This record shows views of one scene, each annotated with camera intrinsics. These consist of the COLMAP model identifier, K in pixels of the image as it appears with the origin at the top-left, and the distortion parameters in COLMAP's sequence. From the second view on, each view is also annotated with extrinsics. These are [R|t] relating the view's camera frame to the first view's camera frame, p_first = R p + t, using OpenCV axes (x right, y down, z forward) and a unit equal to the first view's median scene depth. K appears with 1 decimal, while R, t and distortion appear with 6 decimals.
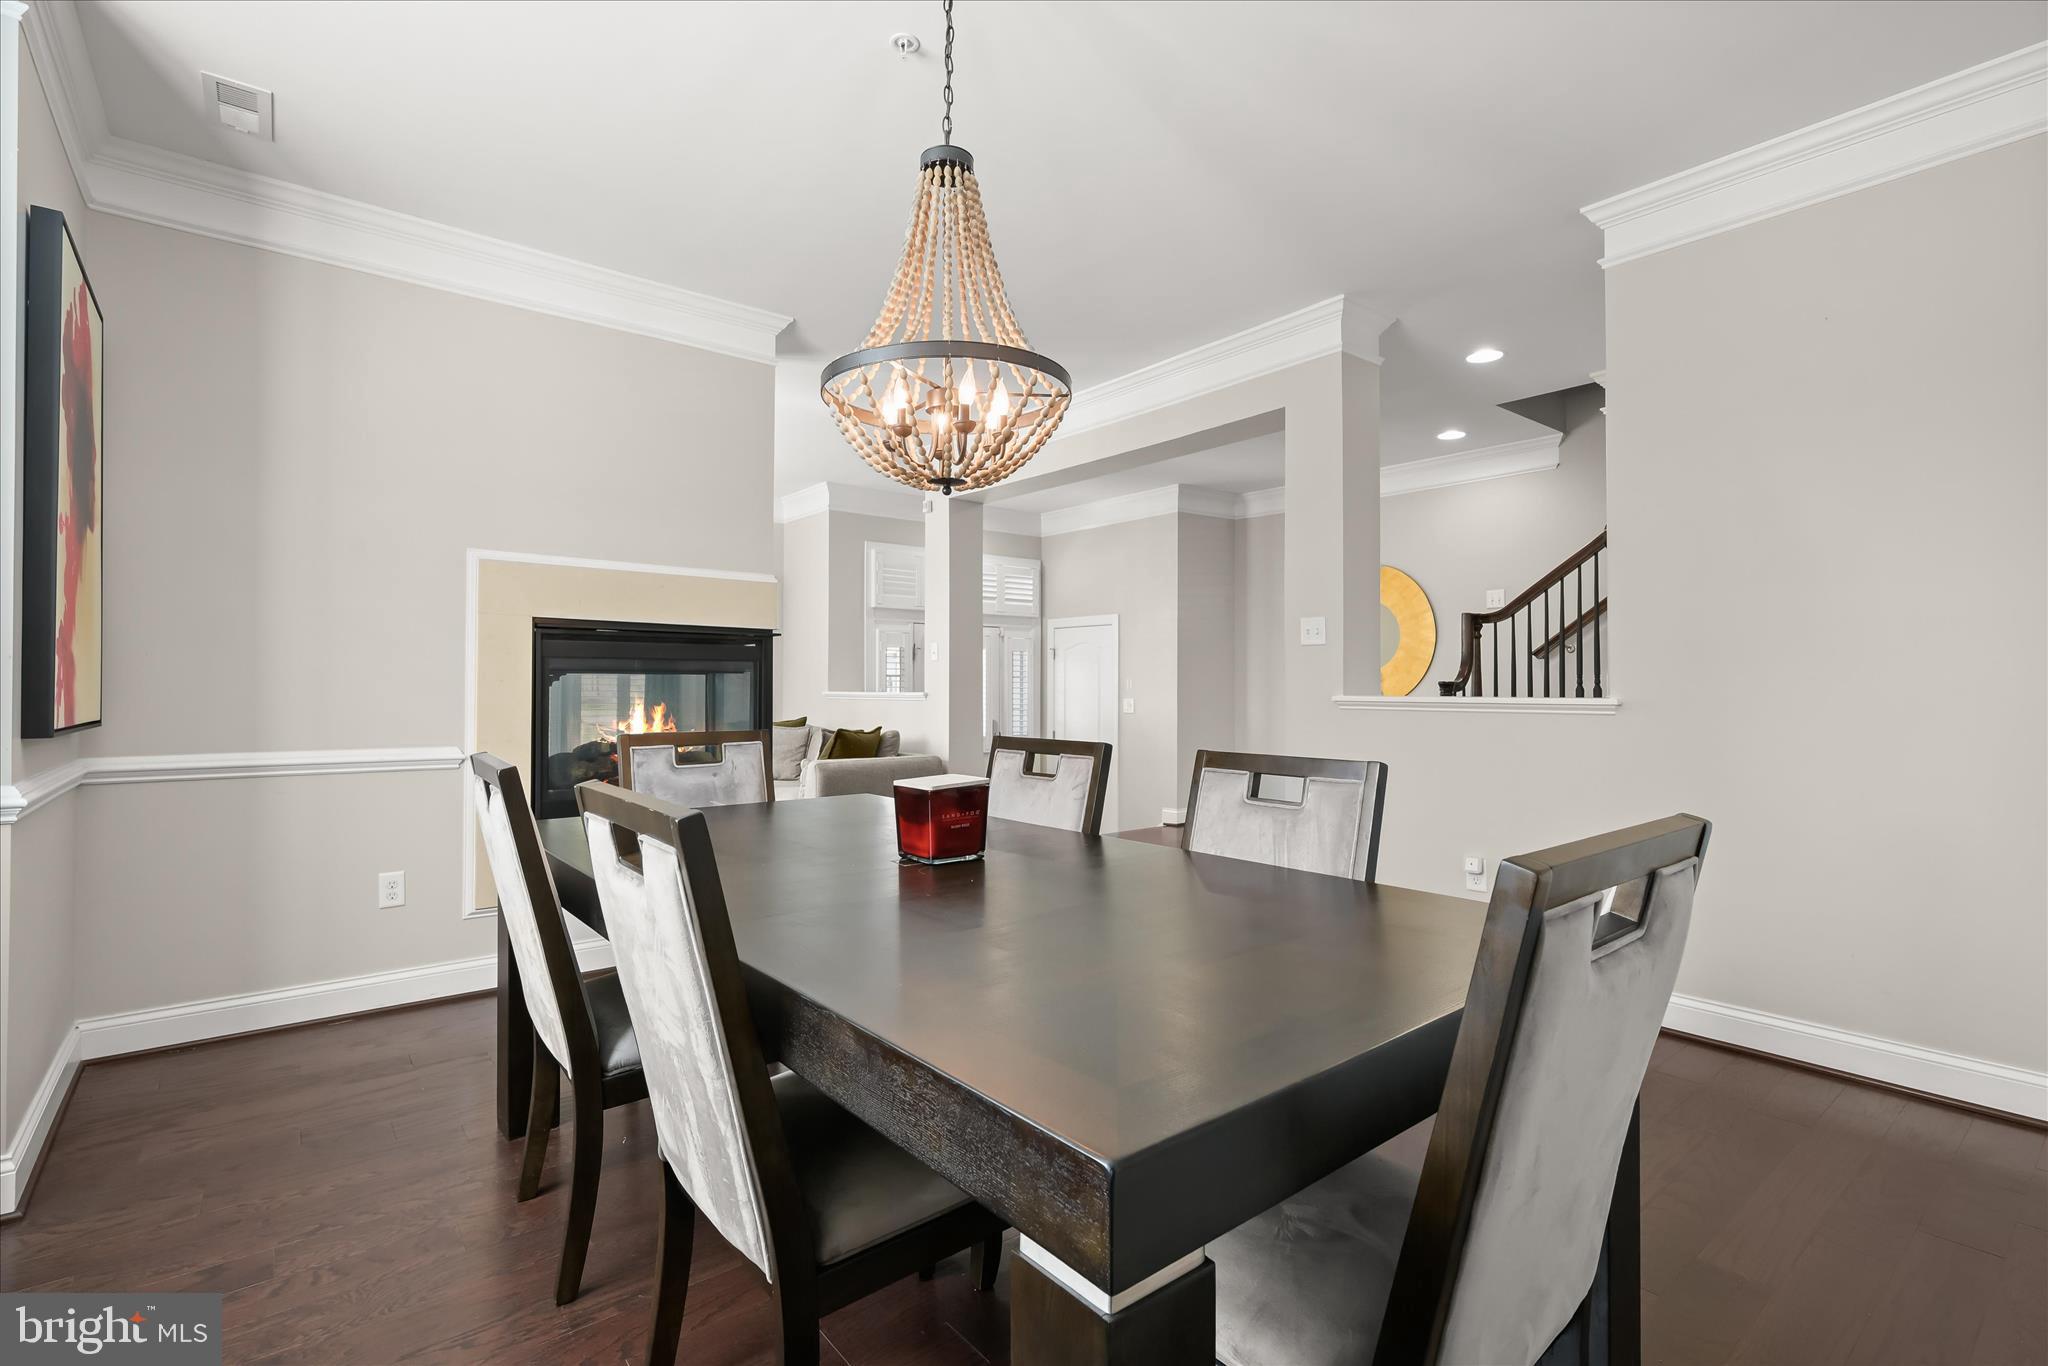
lens RADIAL K [[929.3, 0, 1004.3], [0, 929.3, 684.3], [0, 0, 1]] dist [-0.043698, 0.000025]
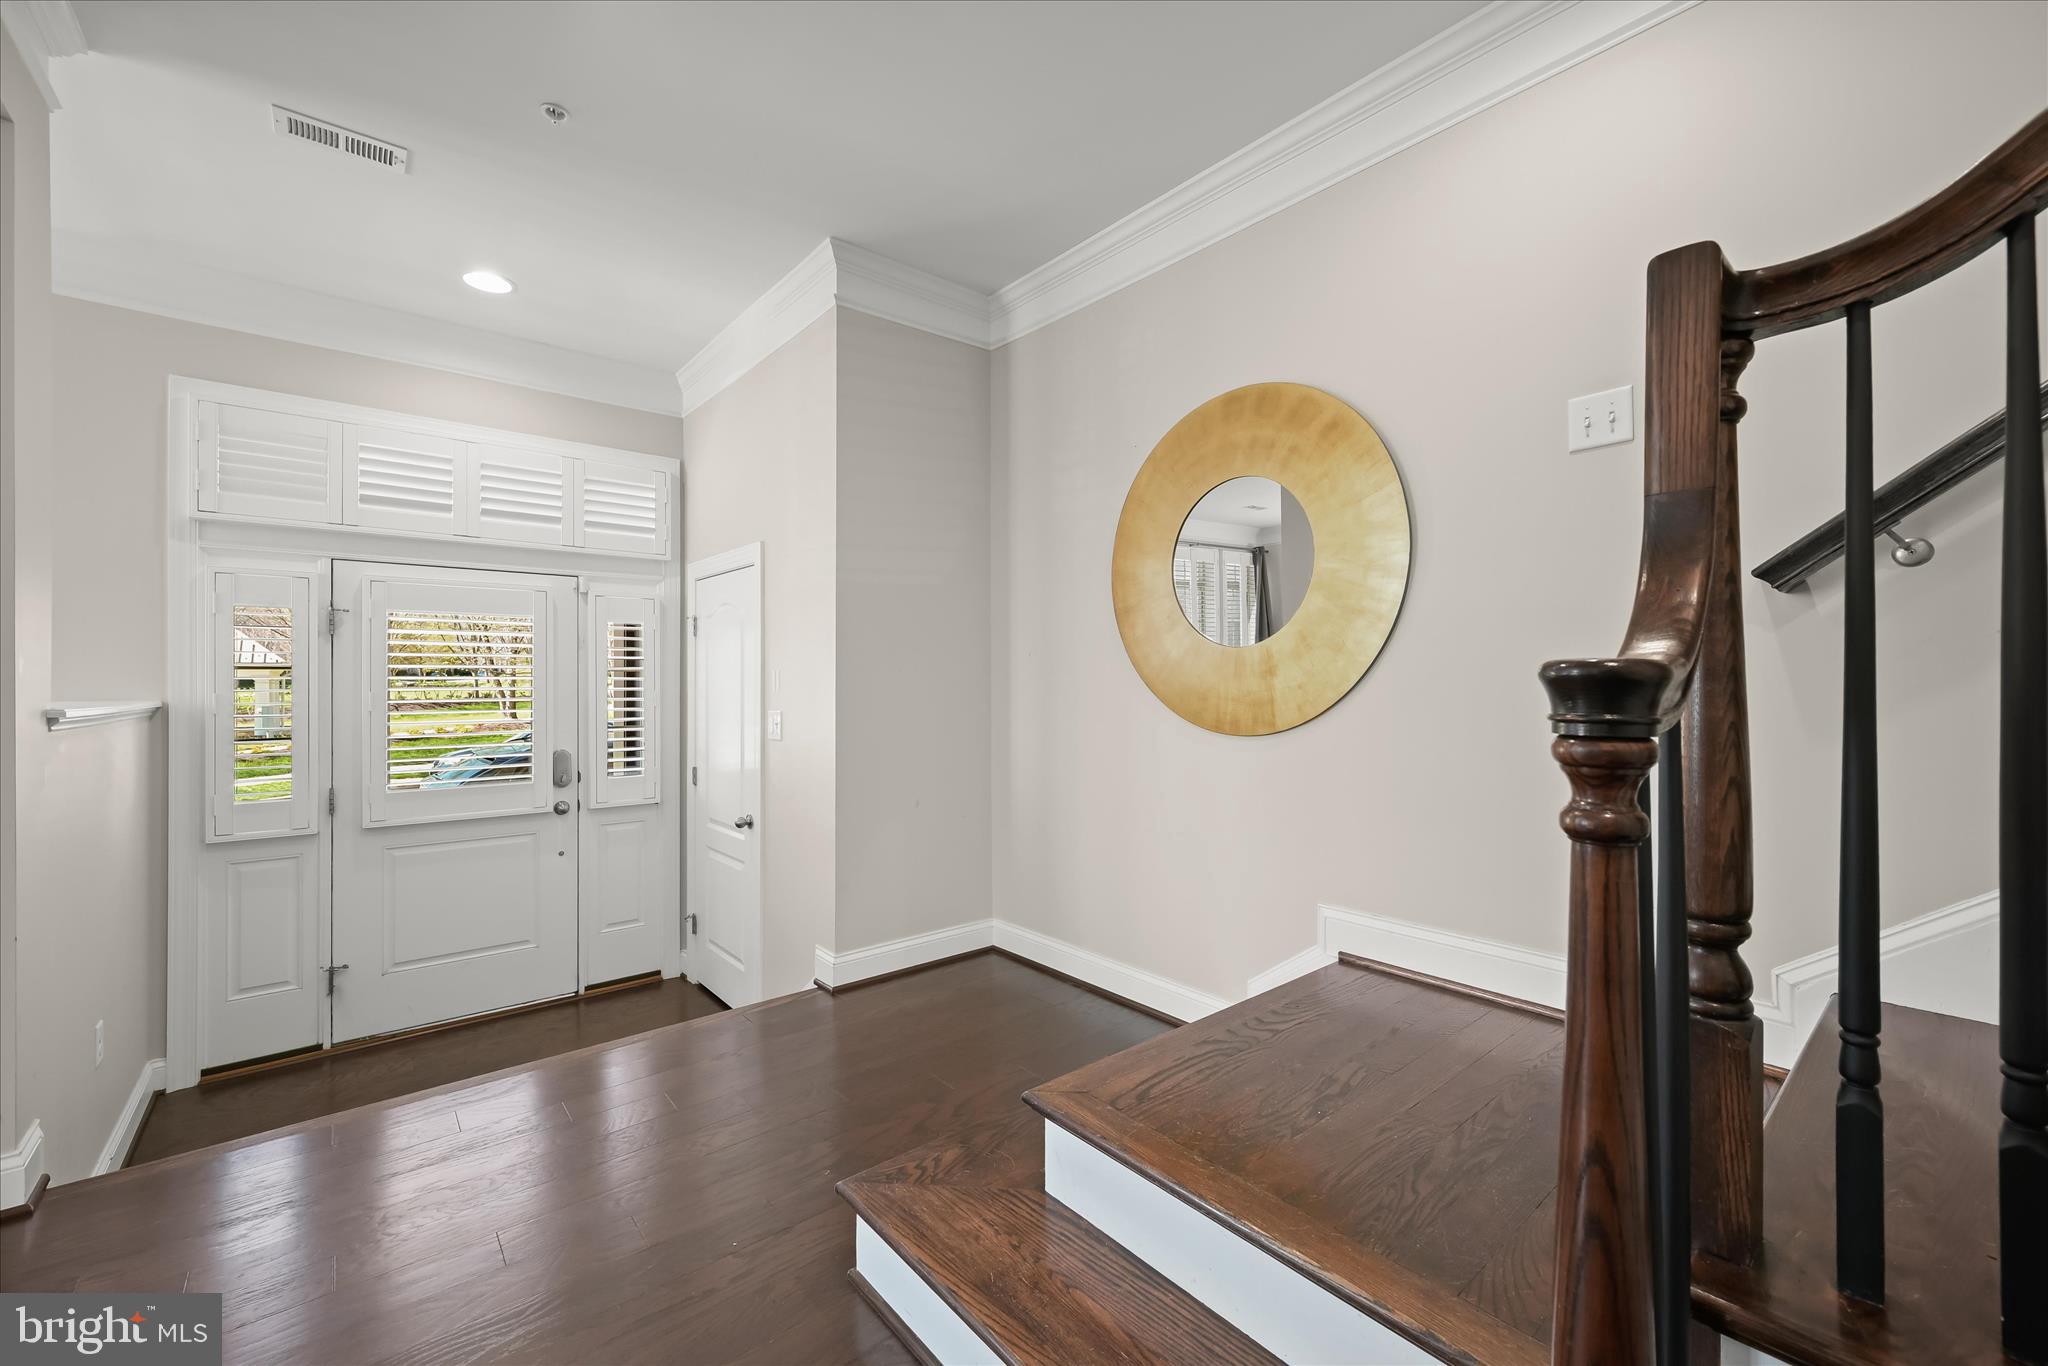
lens RADIAL K [[808.4, 0, 1028.0], [0, 808.4, 676.5], [0, 0, 1]] dist [-0.000715, 0.000063]
pose [[0.999100, -0.004287, 0.042203, 0.255417], [0.004334, 0.999990, -0.001015, -0.002009], [-0.042198, 0.001197, 0.999109, 0.577109]]
